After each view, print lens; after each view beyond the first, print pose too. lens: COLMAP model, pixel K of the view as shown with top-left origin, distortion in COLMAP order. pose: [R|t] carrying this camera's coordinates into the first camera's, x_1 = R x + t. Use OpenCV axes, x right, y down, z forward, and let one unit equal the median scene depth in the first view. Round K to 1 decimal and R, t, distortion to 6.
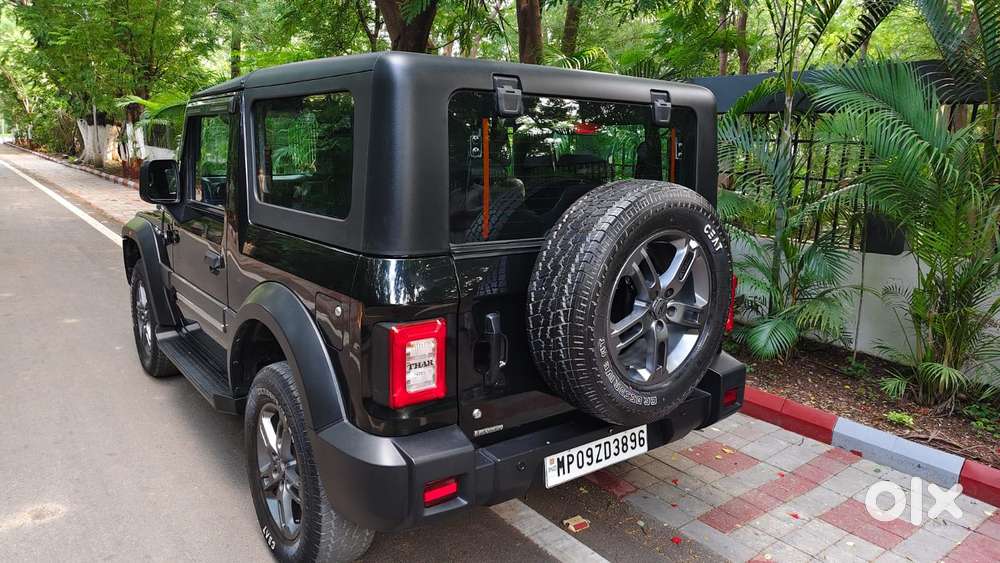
lens RADIAL K [[686.6, 0, 495.9], [0, 686.6, 279.4], [0, 0, 1]] dist [0.018979, -0.003262]
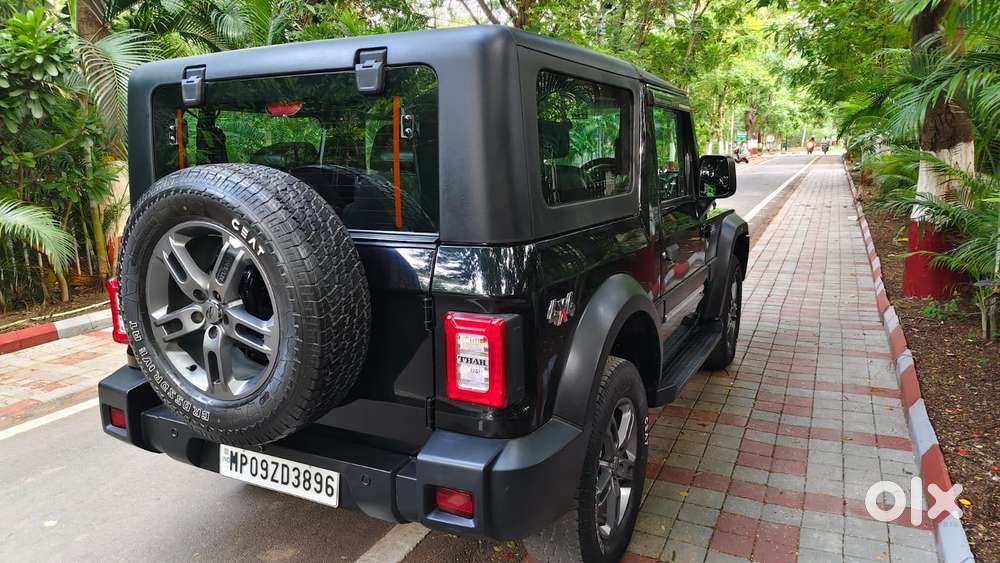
lens RADIAL K [[686.6, 0, 495.9], [0, 686.6, 279.4], [0, 0, 1]] dist [0.018979, -0.003262]
pose [[0.435677, 0.133234, -0.890188, 1.040799], [-0.143768, 0.986588, 0.077299, -0.104634], [0.888547, 0.094303, 0.448988, 0.832882]]
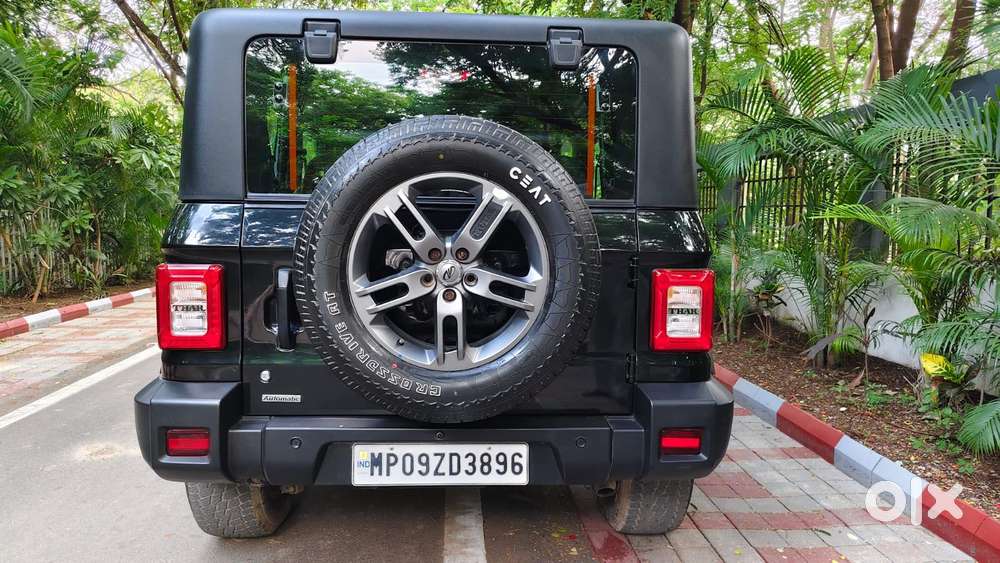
lens RADIAL K [[688.2, 0, 500.0], [0, 688.2, 281.5], [0, 0, 1]] dist [0.004289, 0.000590]
pose [[0.829991, 0.032466, -0.556830, 0.656483], [-0.100698, 0.990623, -0.092338, 0.107280], [0.548611, 0.132711, 0.825478, 0.341233]]
